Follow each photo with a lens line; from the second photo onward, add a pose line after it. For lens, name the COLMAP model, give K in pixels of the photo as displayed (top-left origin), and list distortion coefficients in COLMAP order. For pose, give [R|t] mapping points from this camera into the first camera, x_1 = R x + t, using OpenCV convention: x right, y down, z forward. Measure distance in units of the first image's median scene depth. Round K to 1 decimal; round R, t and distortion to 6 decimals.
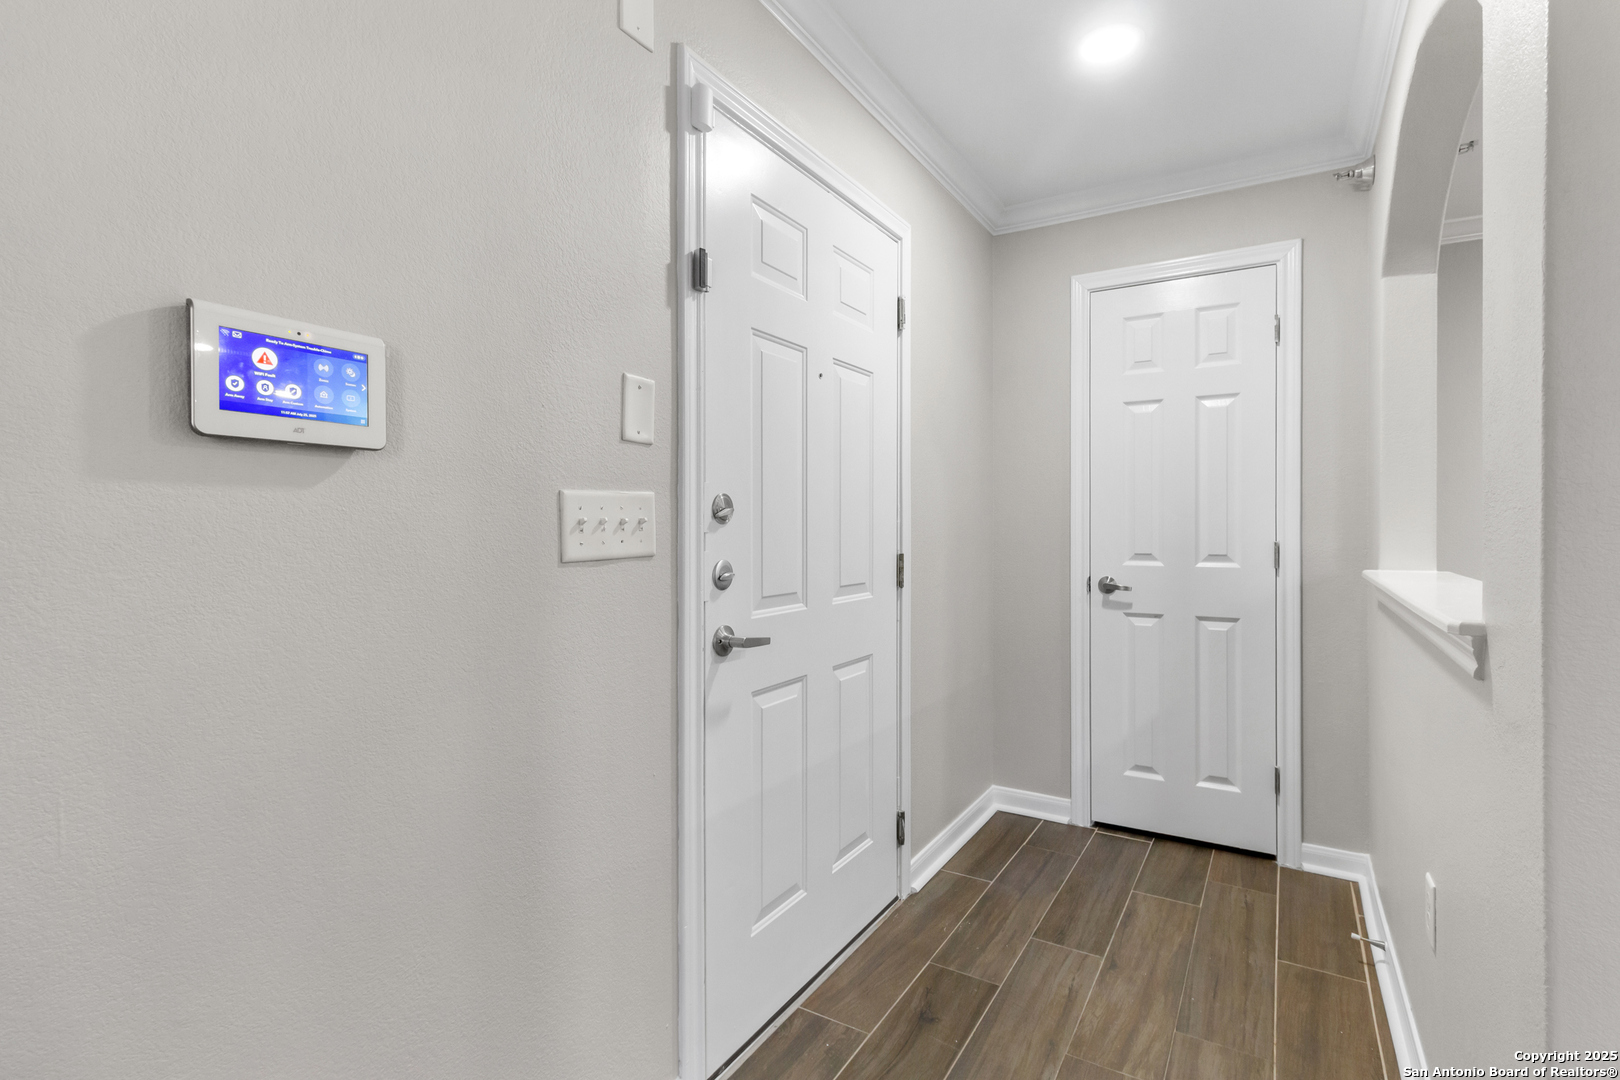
lens RADIAL K [[757.0, 0, 839.7], [0, 757.0, 527.5], [0, 0, 1]] dist [0.001468, 0.000183]
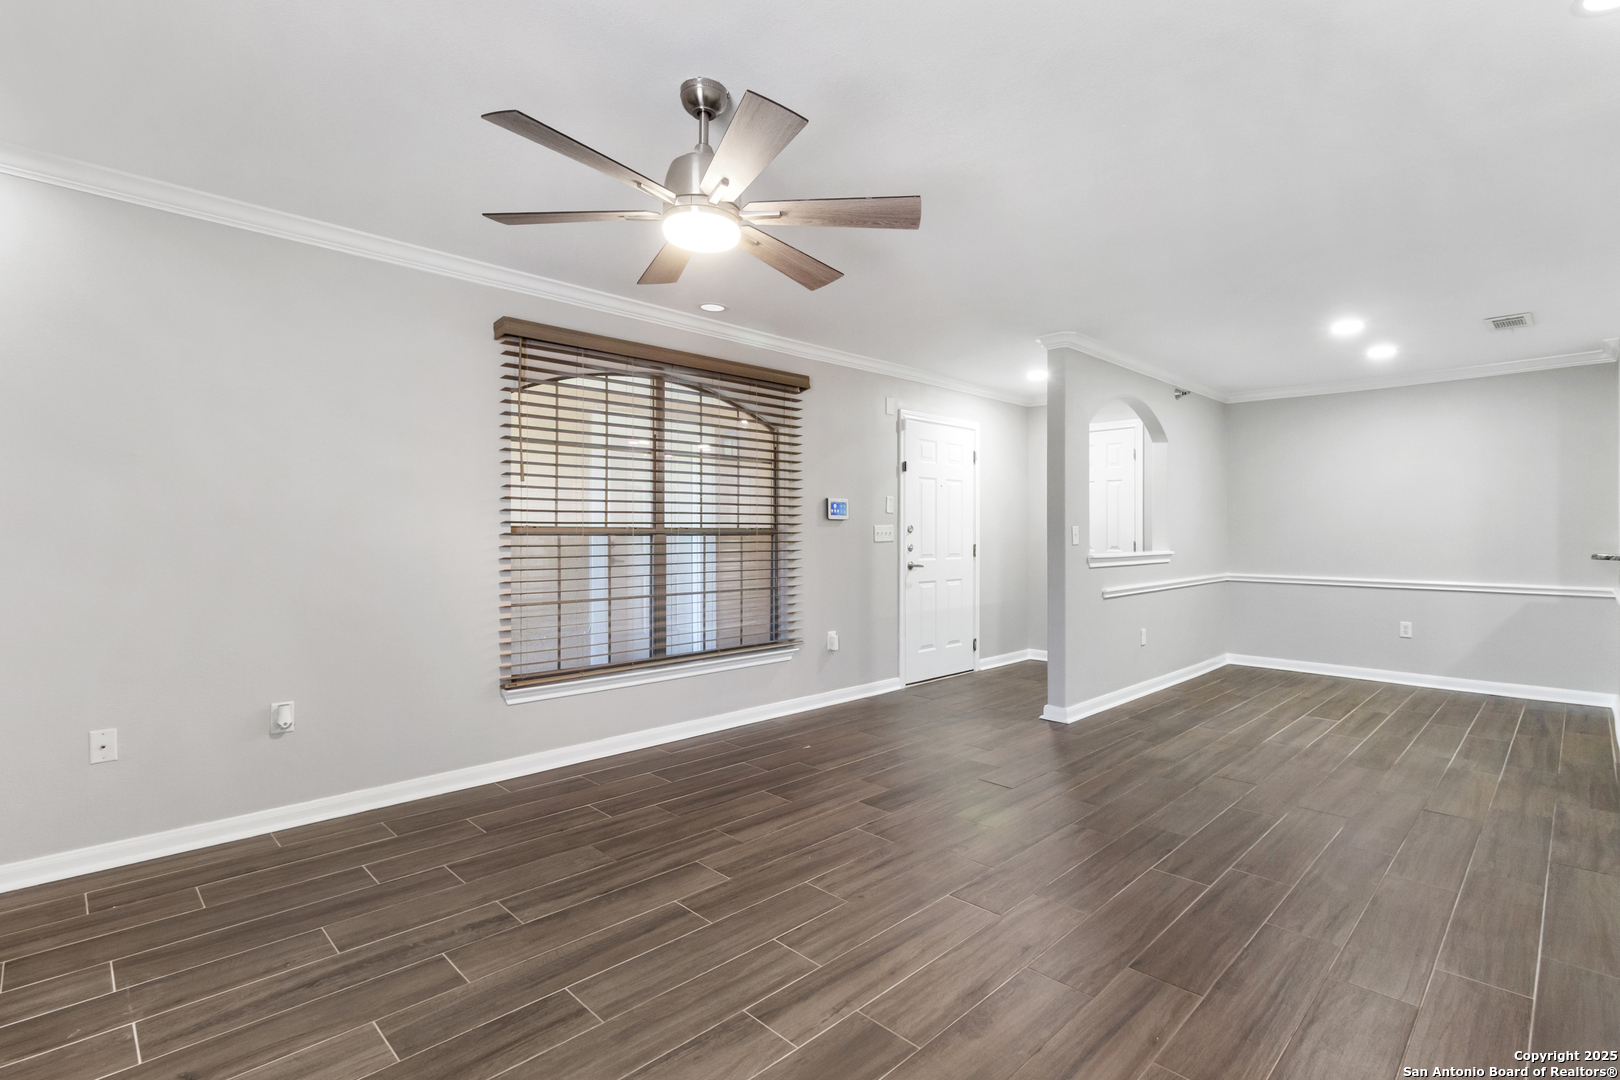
lens RADIAL K [[757.0, 0, 839.7], [0, 757.0, 527.5], [0, 0, 1]] dist [0.001468, 0.000183]
pose [[0.969818, 0.001198, -0.243827, 0.424135], [-0.003476, 0.999954, -0.008914, 0.001170], [0.243805, 0.009492, 0.969778, -2.749304]]
